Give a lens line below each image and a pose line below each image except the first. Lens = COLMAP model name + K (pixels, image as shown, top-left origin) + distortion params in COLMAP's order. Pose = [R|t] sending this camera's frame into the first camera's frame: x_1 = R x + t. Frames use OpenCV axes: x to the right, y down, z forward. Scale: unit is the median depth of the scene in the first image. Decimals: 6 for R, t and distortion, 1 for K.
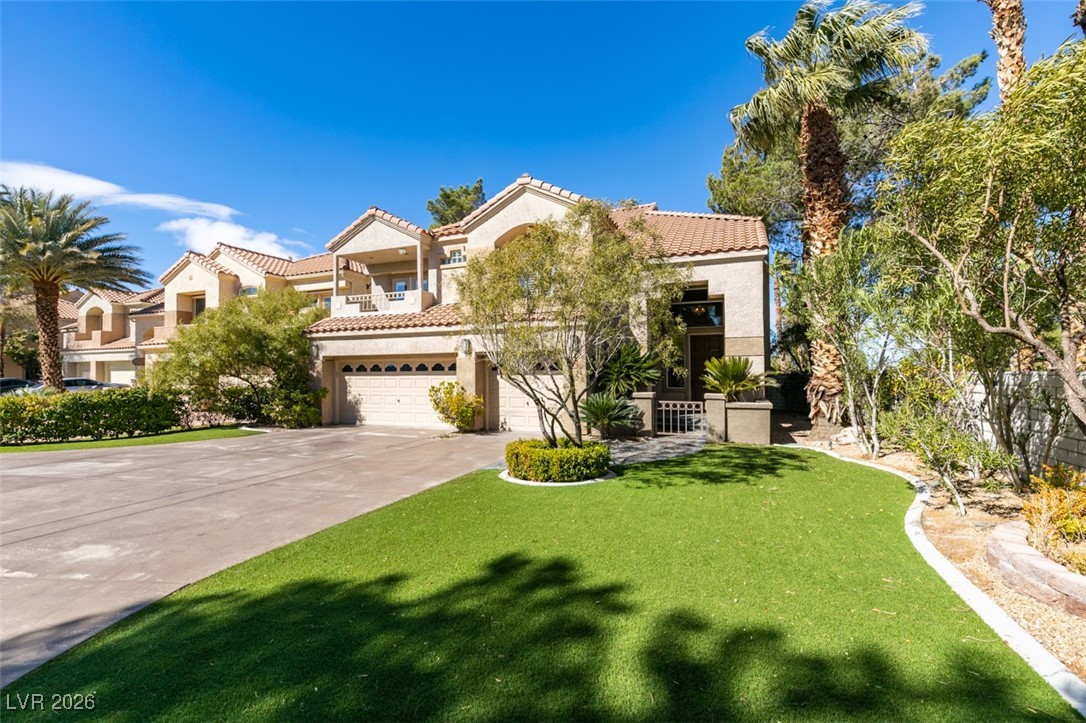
lens RADIAL K [[486.9, 0, 543.8], [0, 486.9, 364.2], [0, 0, 1]] dist [0.003280, 0.000440]
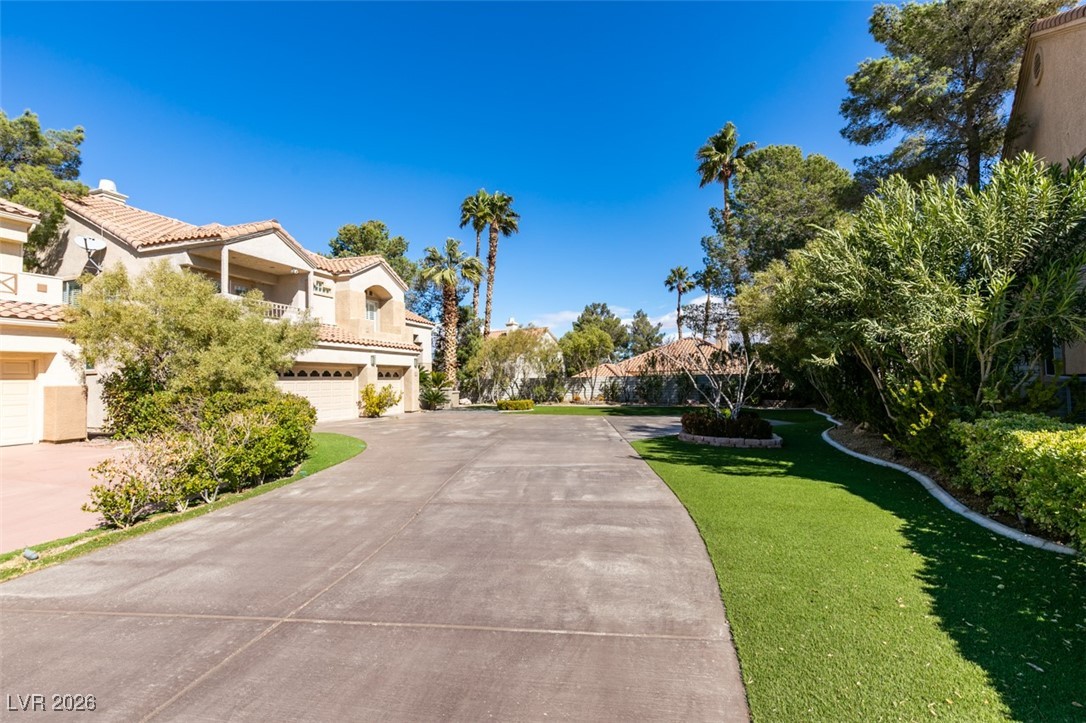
lens RADIAL K [[486.9, 0, 542.6], [0, 486.9, 365.3], [0, 0, 1]] dist [0.003280, 0.000440]
pose [[-0.098308, 0.028057, 0.994760, -1.601144], [-0.012812, 0.999484, -0.029456, 0.015758], [-0.995074, -0.015641, -0.097898, 0.574630]]
